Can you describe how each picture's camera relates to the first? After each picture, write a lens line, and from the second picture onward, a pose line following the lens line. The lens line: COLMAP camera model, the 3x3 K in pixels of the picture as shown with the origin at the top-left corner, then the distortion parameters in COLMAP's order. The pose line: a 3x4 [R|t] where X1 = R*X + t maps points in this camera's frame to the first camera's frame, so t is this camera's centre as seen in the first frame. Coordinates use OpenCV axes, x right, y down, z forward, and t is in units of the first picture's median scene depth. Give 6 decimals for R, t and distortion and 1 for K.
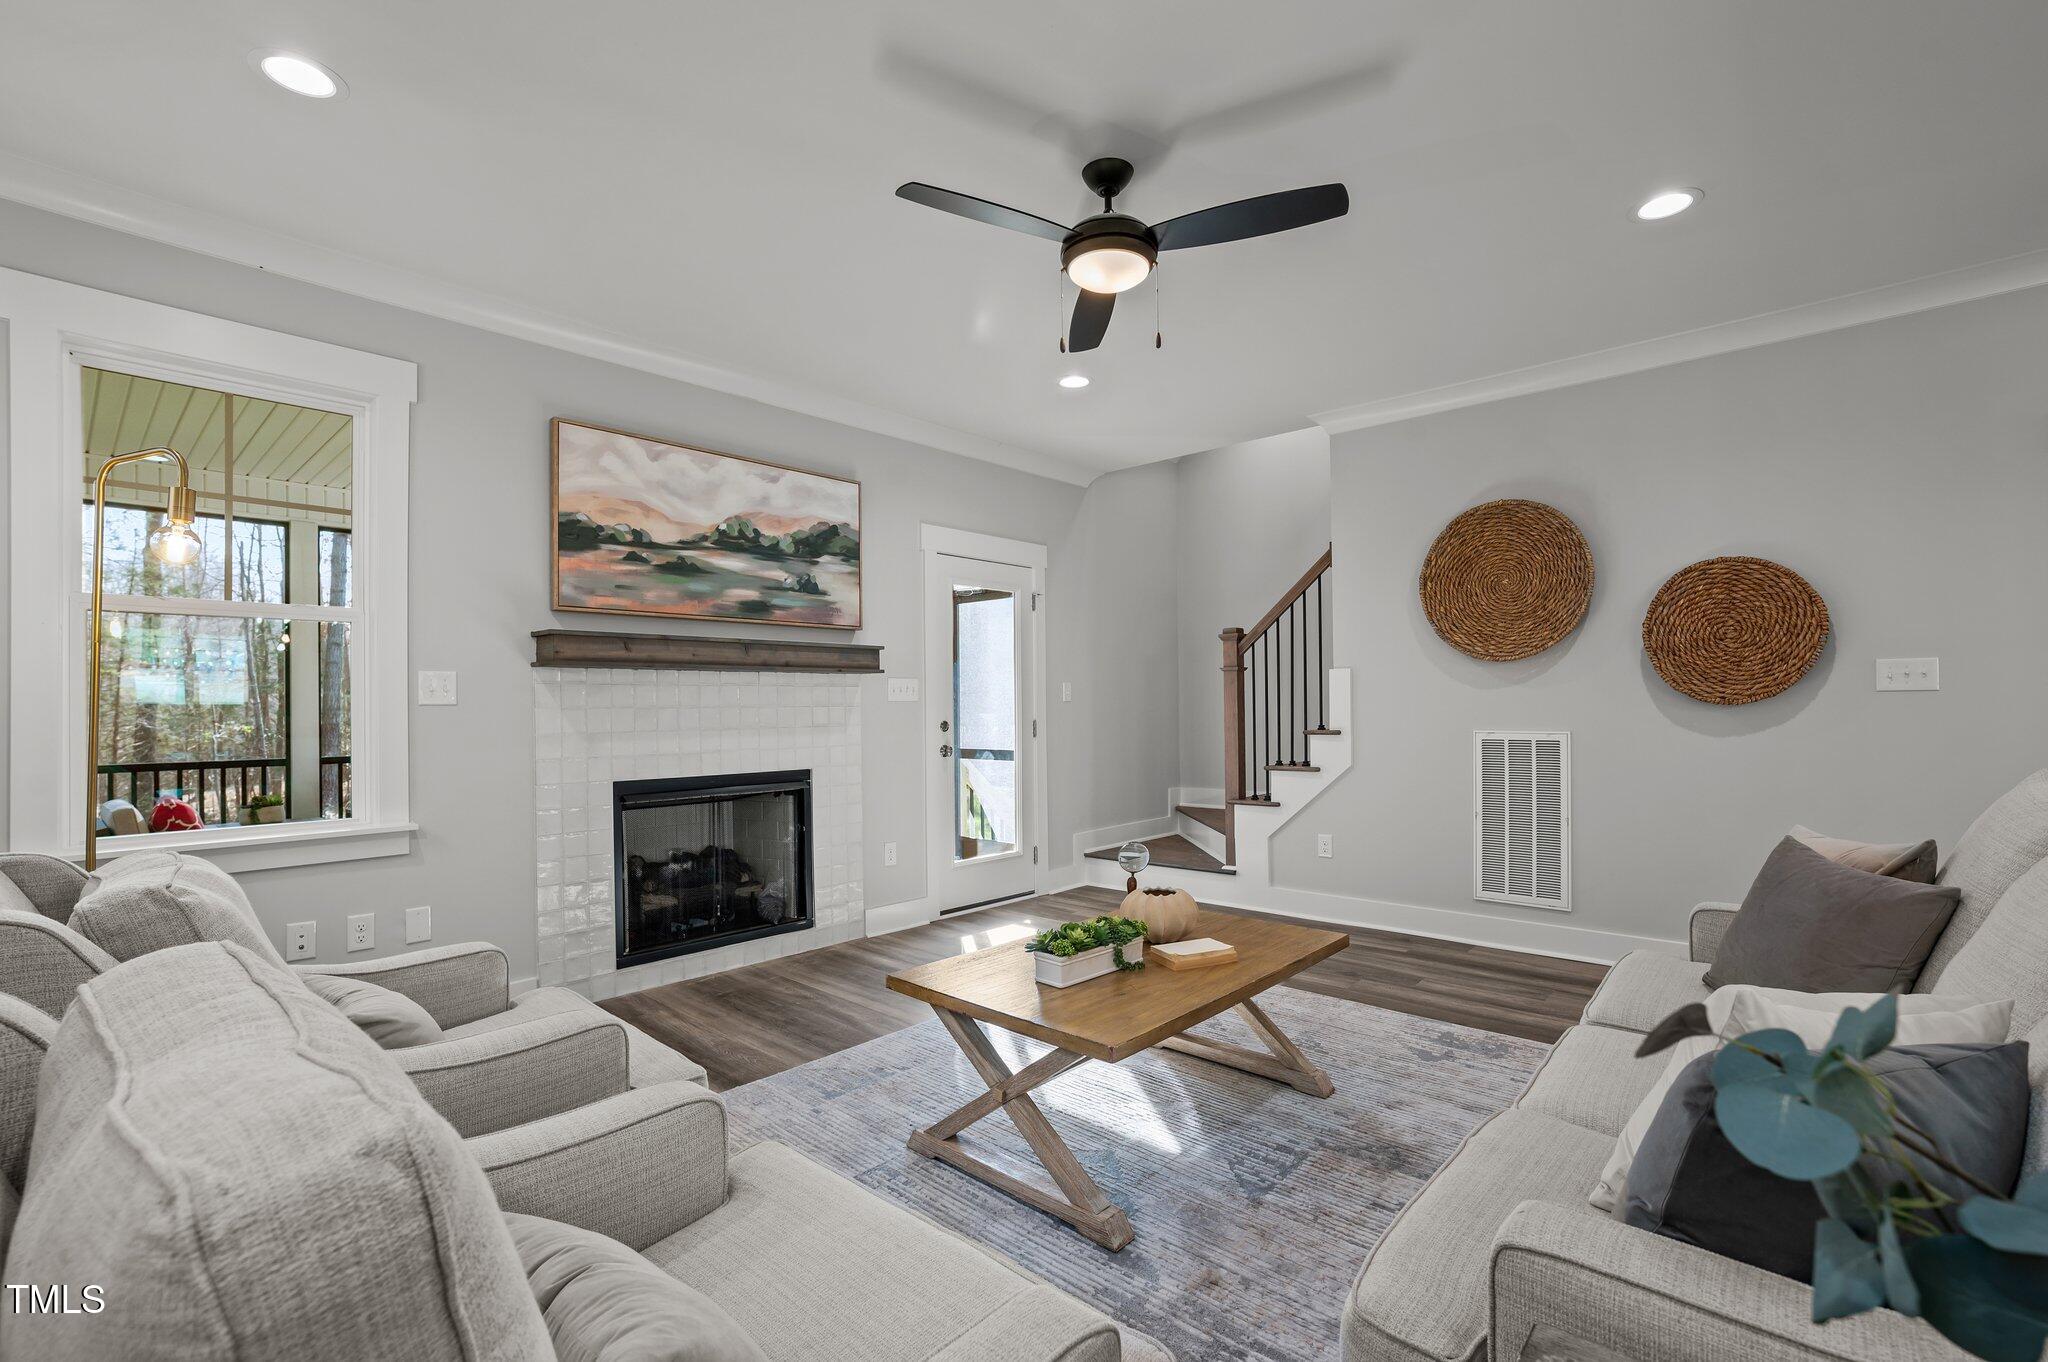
lens RADIAL K [[910.4, 0, 1017.9], [0, 910.4, 694.4], [0, 0, 1]] dist [-0.033150, 0.009726]
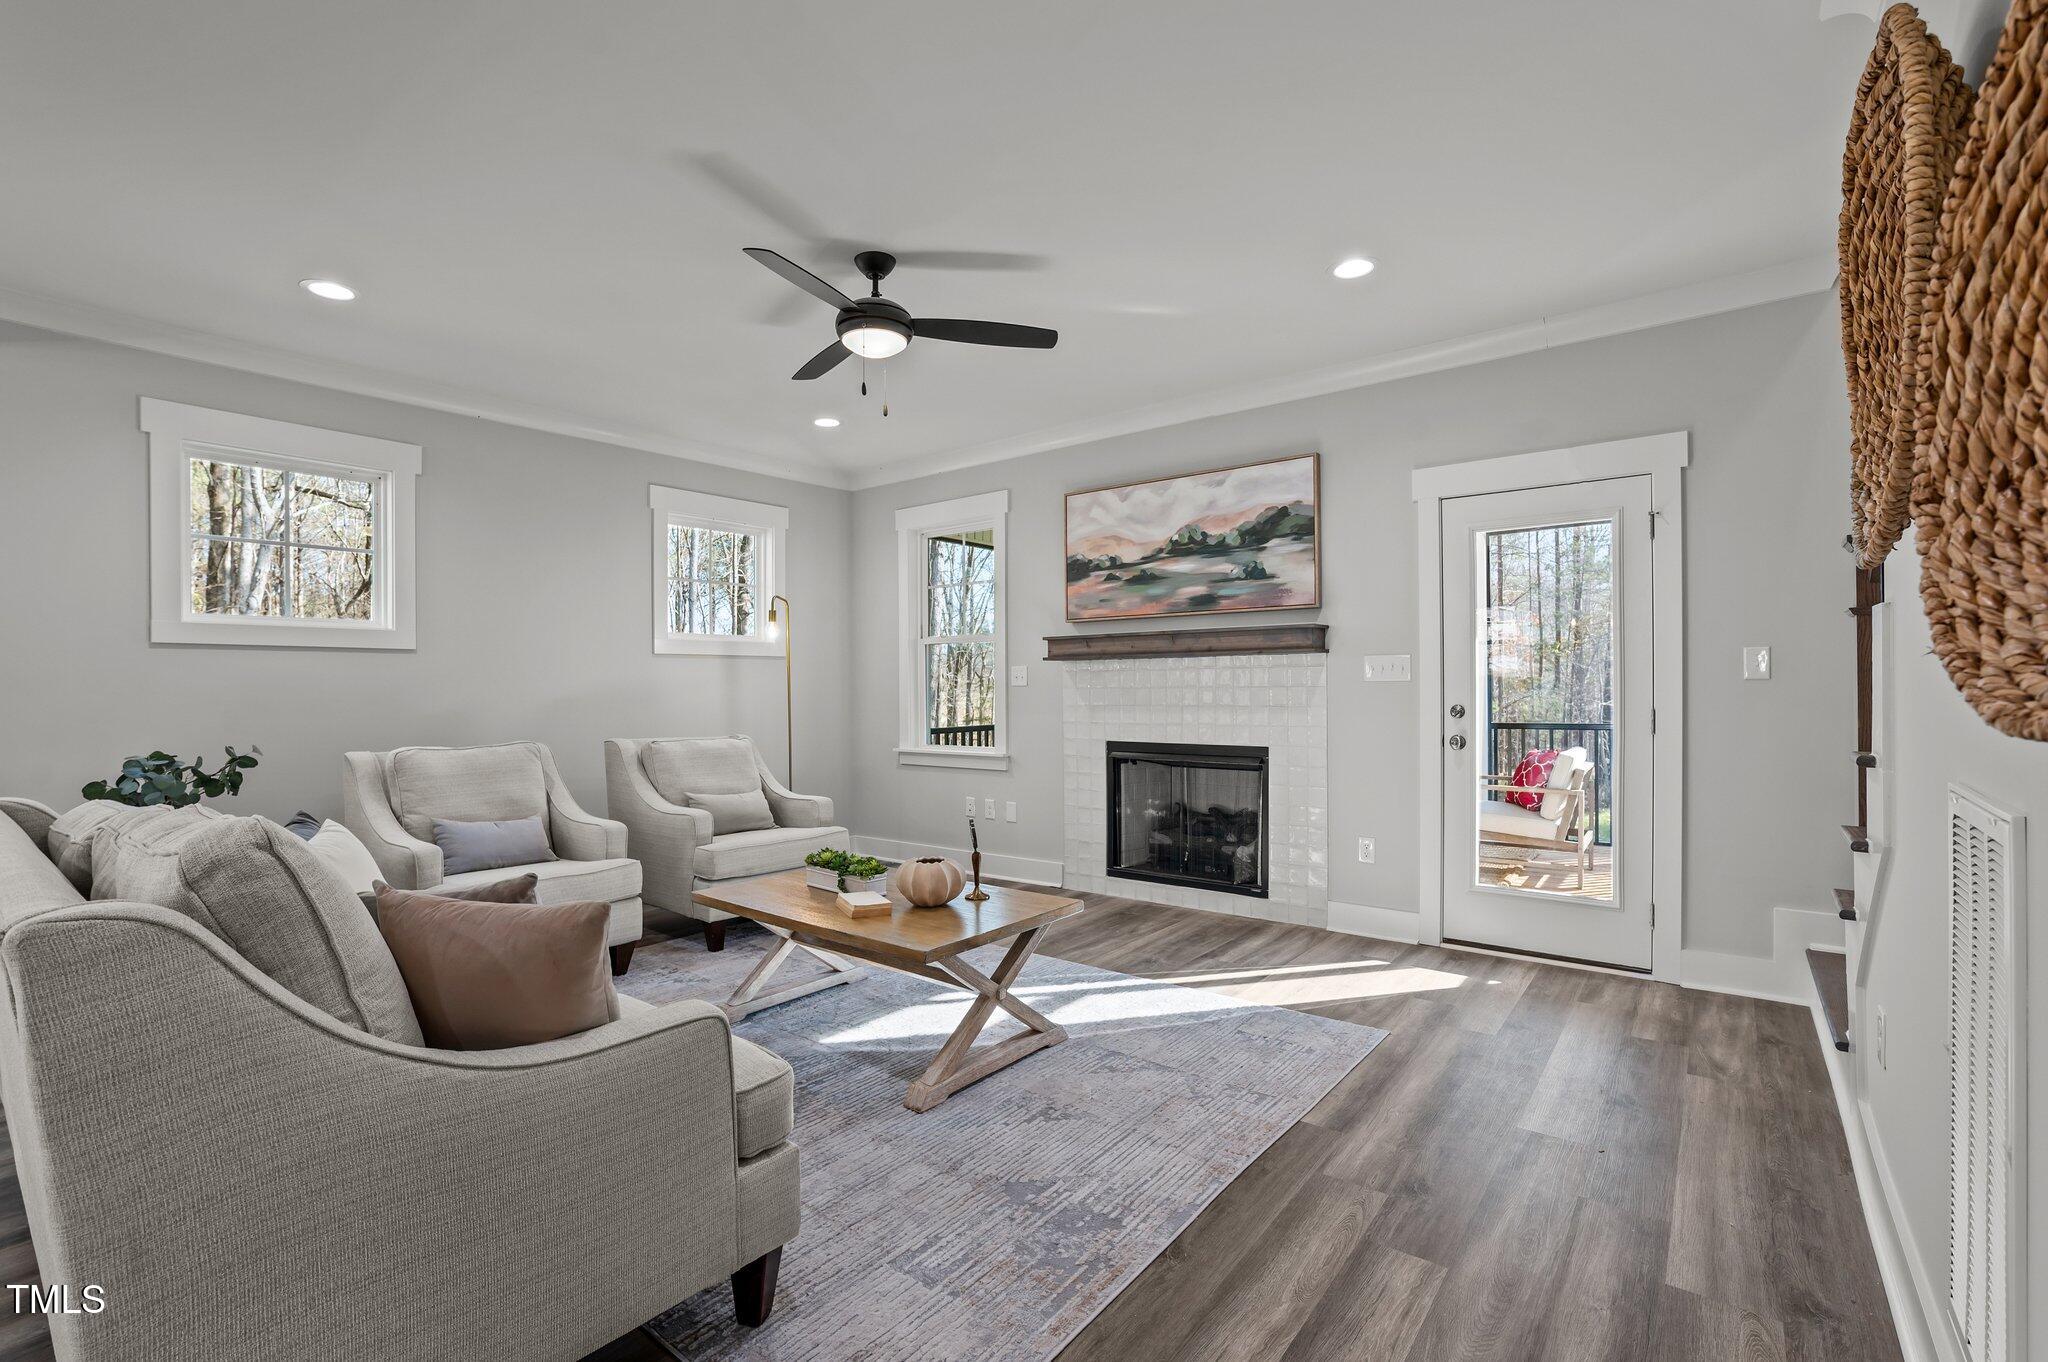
lens RADIAL K [[910.4, 0, 1012.3], [0, 910.4, 684.7], [0, 0, 1]] dist [-0.033150, 0.009726]
pose [[0.073879, 0.008036, -0.997235, 0.854735], [0.018361, 0.999787, 0.009417, -0.005183], [0.997098, -0.019006, 0.073715, 0.686435]]
